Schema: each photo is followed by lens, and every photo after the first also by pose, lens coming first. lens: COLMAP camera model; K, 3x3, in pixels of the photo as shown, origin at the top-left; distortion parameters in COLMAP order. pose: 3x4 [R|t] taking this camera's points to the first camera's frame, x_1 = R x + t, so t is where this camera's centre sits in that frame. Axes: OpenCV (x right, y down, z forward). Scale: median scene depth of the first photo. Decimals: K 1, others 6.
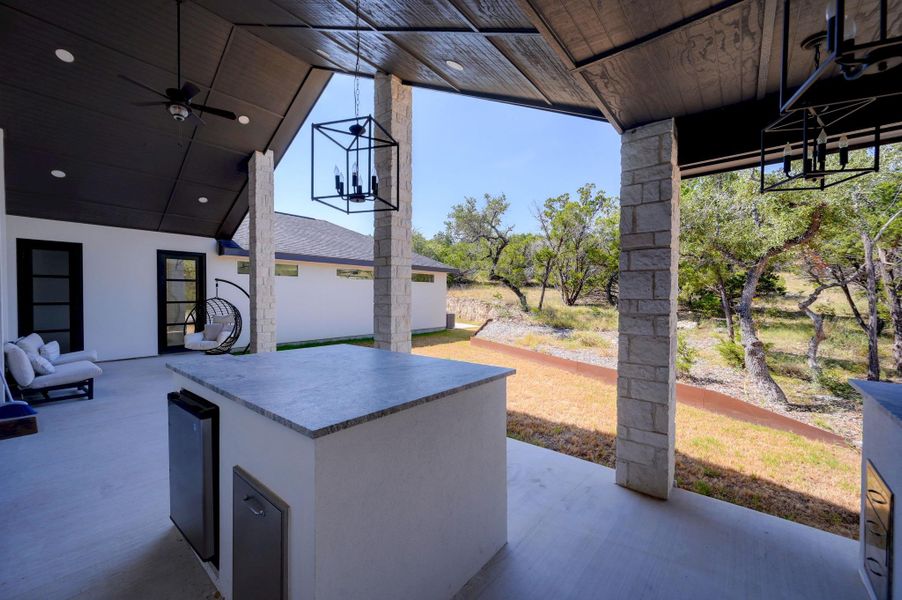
lens RADIAL K [[354.6, 0, 451.3], [0, 354.6, 299.4], [0, 0, 1]] dist [0.003050, 0.000161]
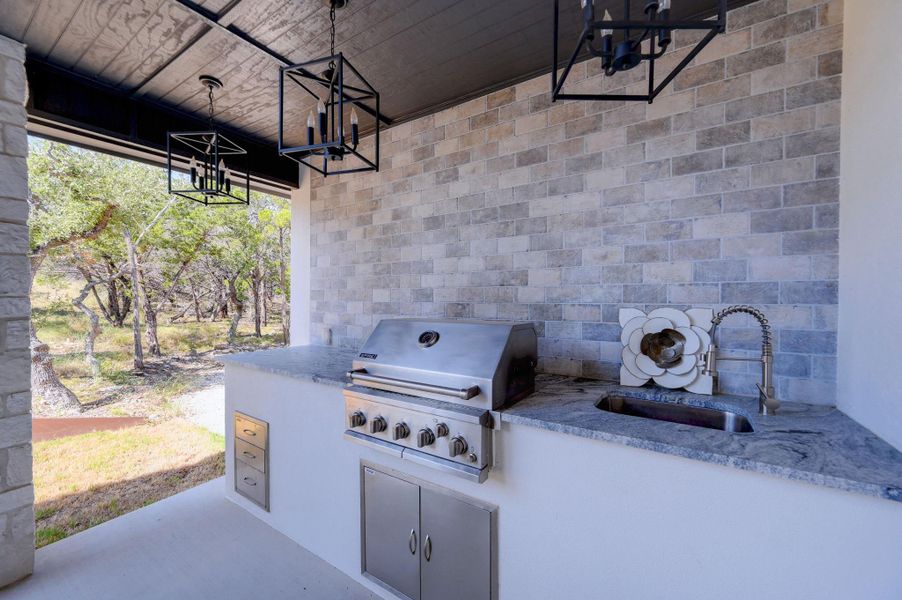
lens RADIAL K [[354.6, 0, 449.5], [0, 354.6, 303.1], [0, 0, 1]] dist [0.003050, 0.000161]
pose [[-0.119943, -0.025959, 0.992441, -0.165642], [0.000342, 0.999657, 0.026189, -0.005724], [-0.992781, 0.003481, -0.119893, 0.194430]]
